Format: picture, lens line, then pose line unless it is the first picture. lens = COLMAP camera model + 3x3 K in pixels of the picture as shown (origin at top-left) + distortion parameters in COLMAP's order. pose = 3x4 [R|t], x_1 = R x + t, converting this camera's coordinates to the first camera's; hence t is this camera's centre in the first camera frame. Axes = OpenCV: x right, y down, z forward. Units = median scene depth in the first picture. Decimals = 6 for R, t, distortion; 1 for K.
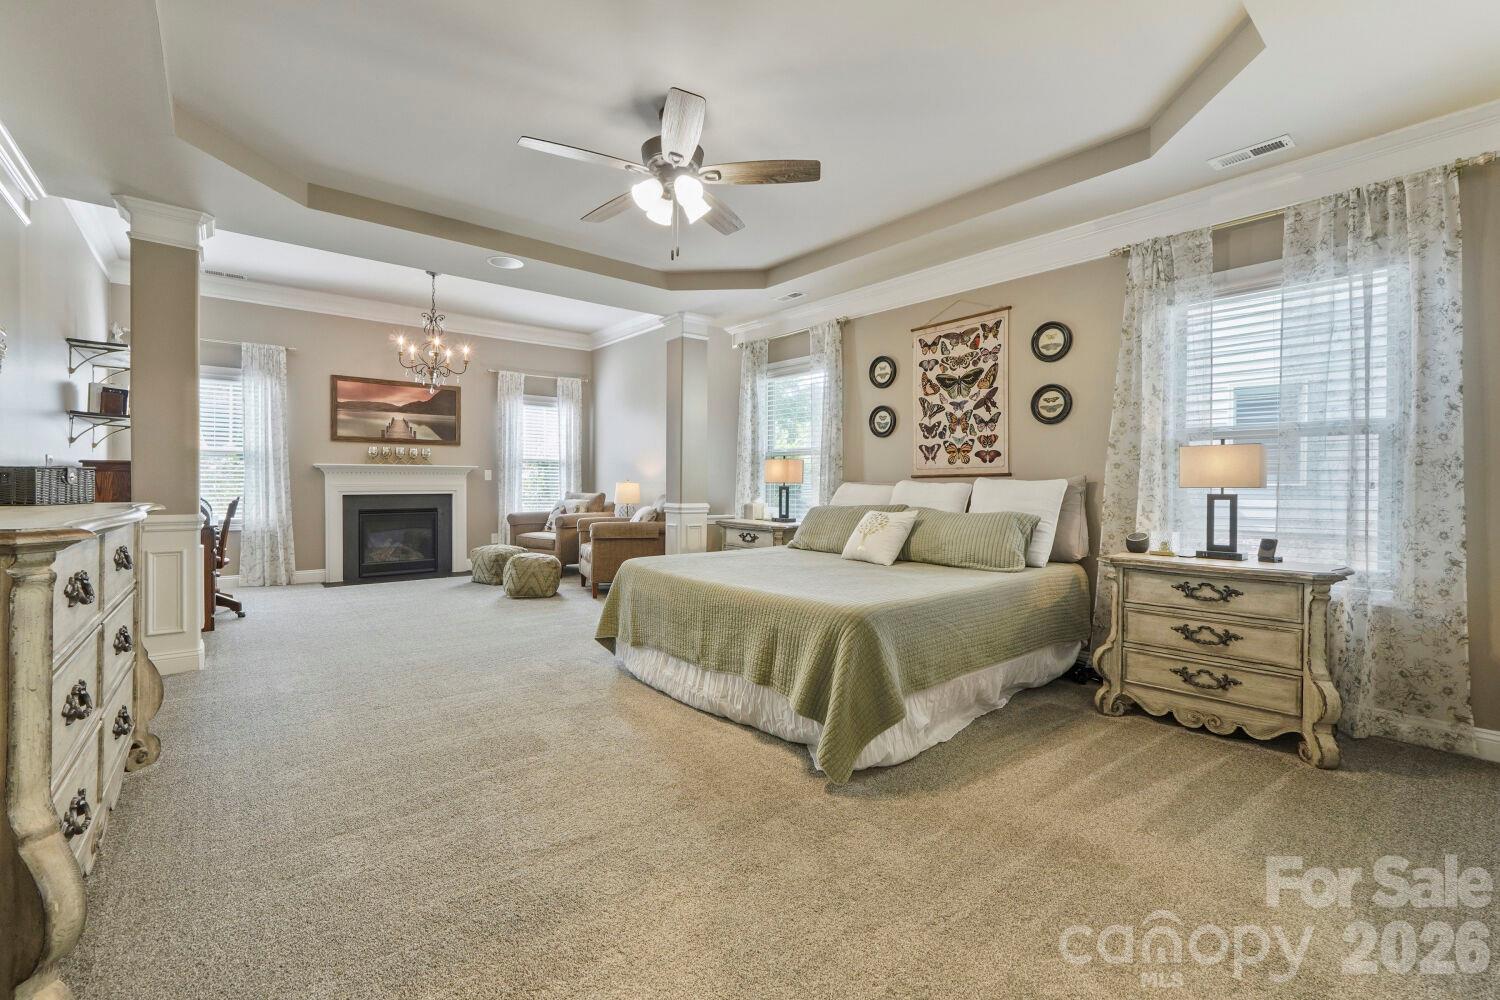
lens RADIAL K [[632.3, 0, 754.3], [0, 632.3, 498.7], [0, 0, 1]] dist [-0.008943, 0.001472]
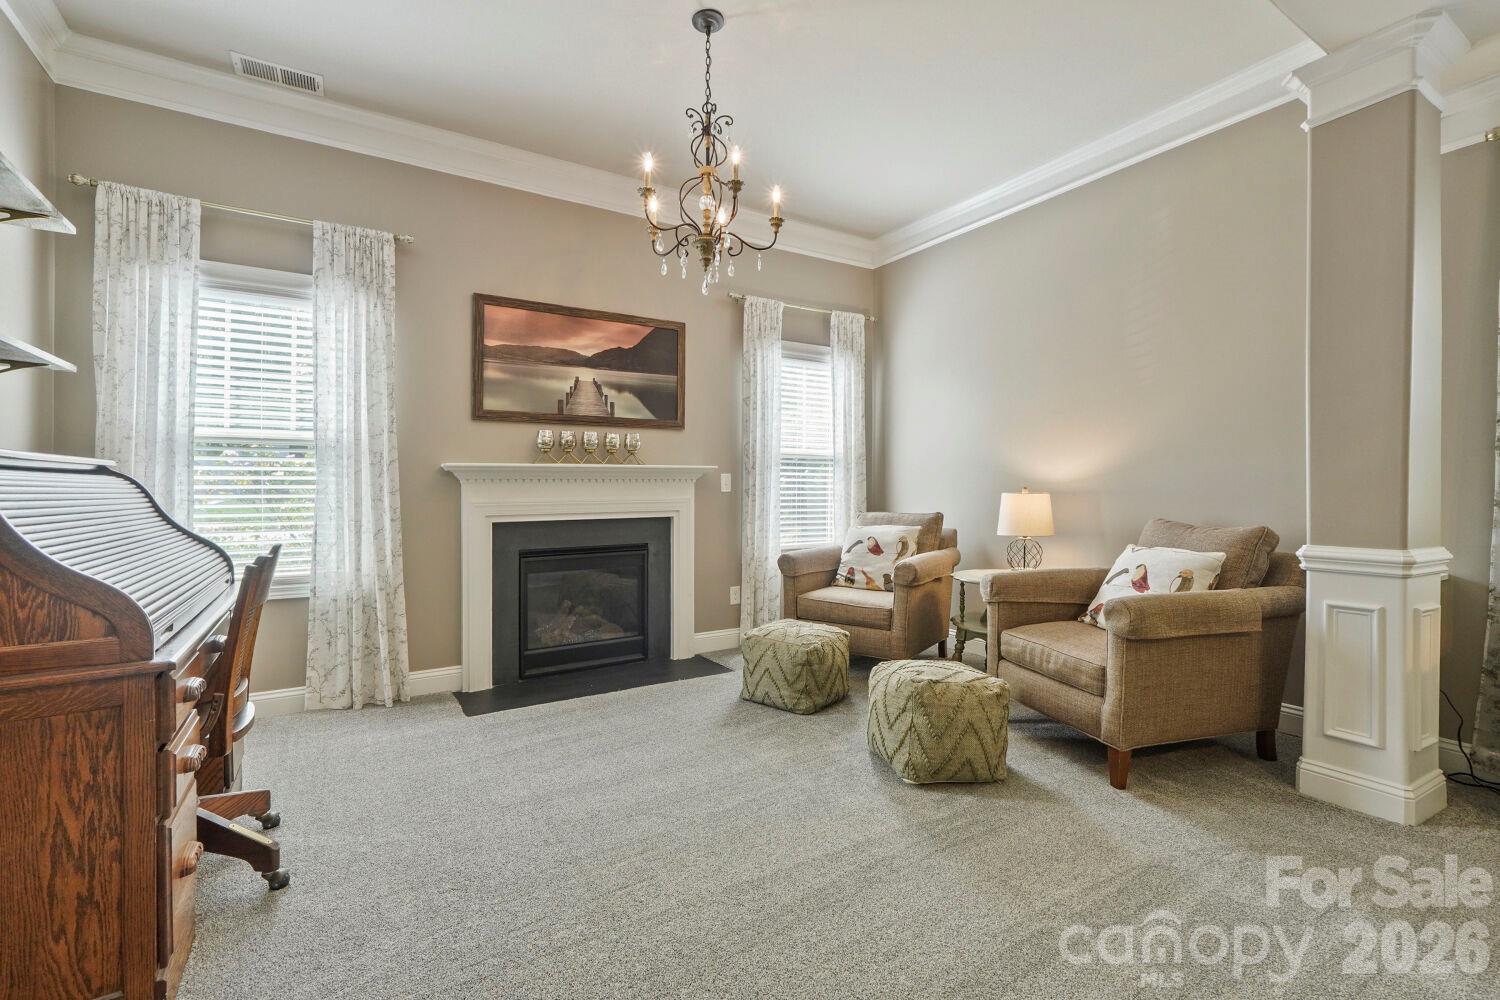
lens RADIAL K [[632.3, 0, 741.9], [0, 632.3, 492.1], [0, 0, 1]] dist [-0.008943, 0.001472]
pose [[0.991913, -0.011341, -0.126411, -0.408188], [0.008061, 0.999618, -0.026429, -0.017225], [0.126662, 0.025197, 0.991626, 0.541619]]
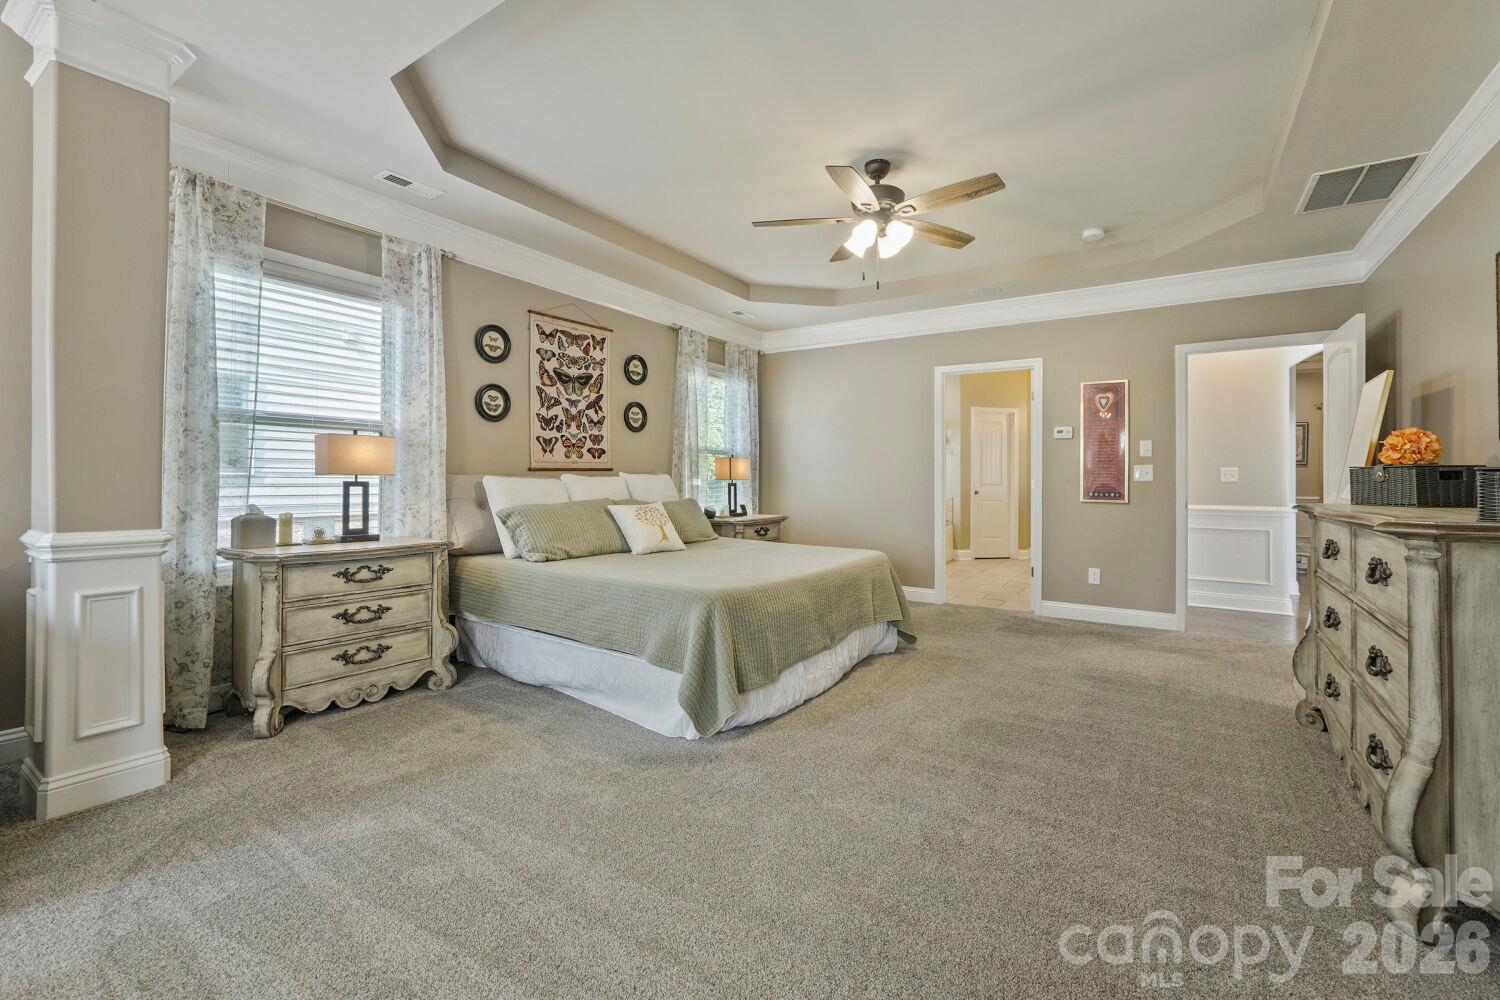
lens RADIAL K [[632.3, 0, 788.5], [0, 632.3, 485.9], [0, 0, 1]] dist [-0.008943, 0.001472]
pose [[-0.291672, -0.021582, 0.956275, -0.631472], [0.009347, 0.999633, 0.025412, -0.025924], [-0.956473, 0.016350, -0.291363, 0.768002]]
